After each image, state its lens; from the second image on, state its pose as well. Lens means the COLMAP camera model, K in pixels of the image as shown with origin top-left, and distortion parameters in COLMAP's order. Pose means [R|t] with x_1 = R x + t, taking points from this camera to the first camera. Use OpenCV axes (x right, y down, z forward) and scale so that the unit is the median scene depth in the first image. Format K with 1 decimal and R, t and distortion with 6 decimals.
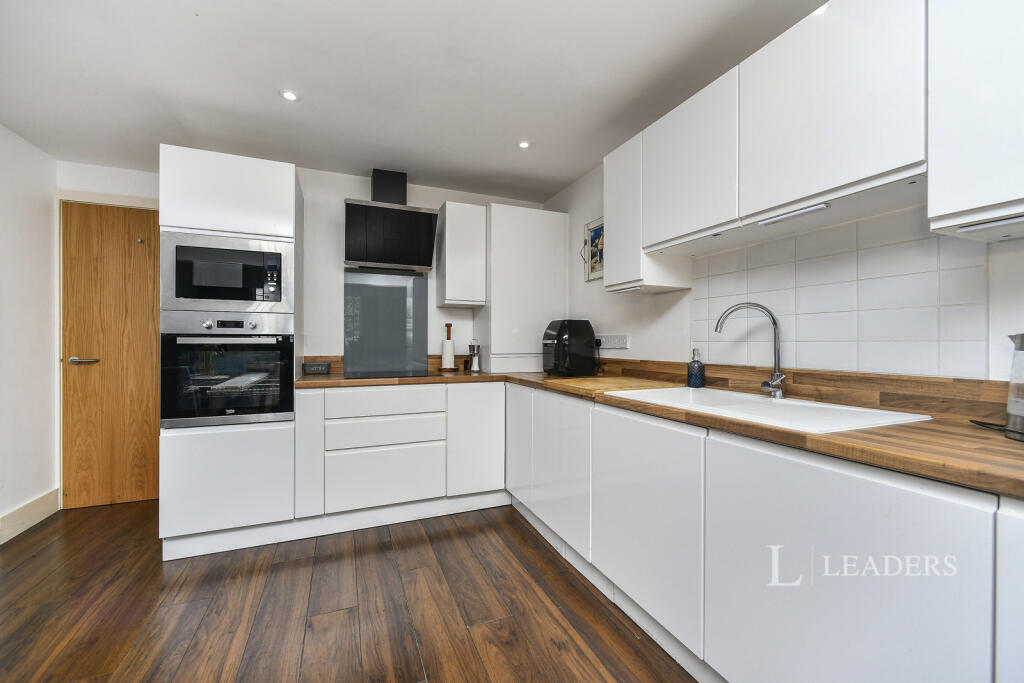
lens RADIAL K [[416.1, 0, 505.6], [0, 416.1, 340.0], [0, 0, 1]] dist [0.001320, 0.000043]
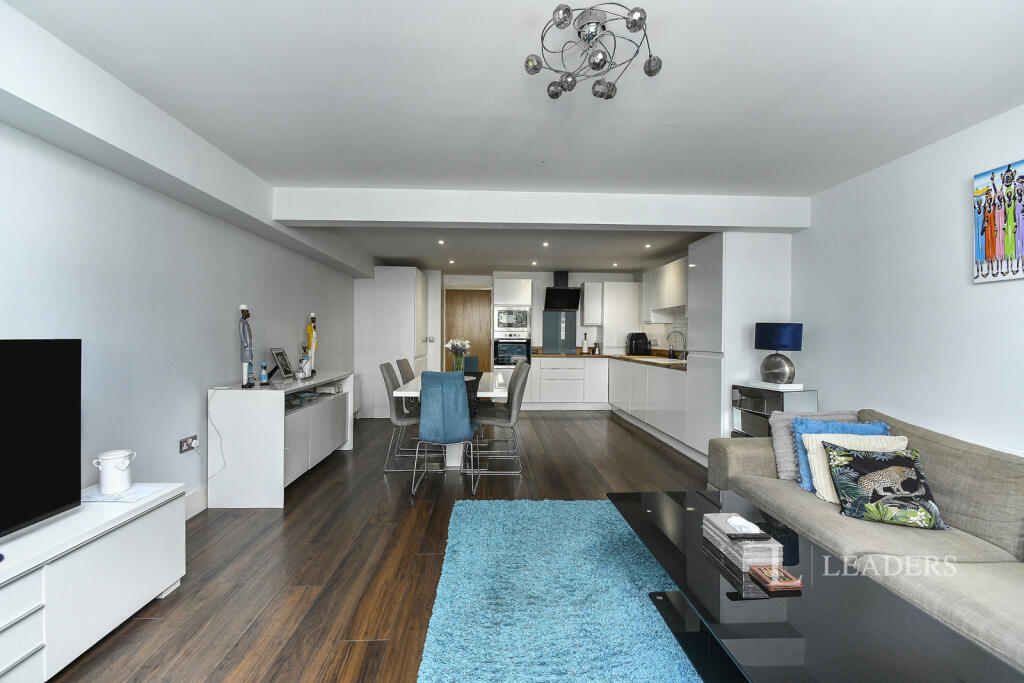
lens RADIAL K [[416.1, 0, 511.1], [0, 416.1, 338.6], [0, 0, 1]] dist [0.001320, 0.000043]
pose [[0.944642, 0.006803, -0.328032, 0.249814], [-0.003821, 0.999945, 0.009735, -0.033124], [0.328081, -0.007942, 0.944616, -1.425712]]
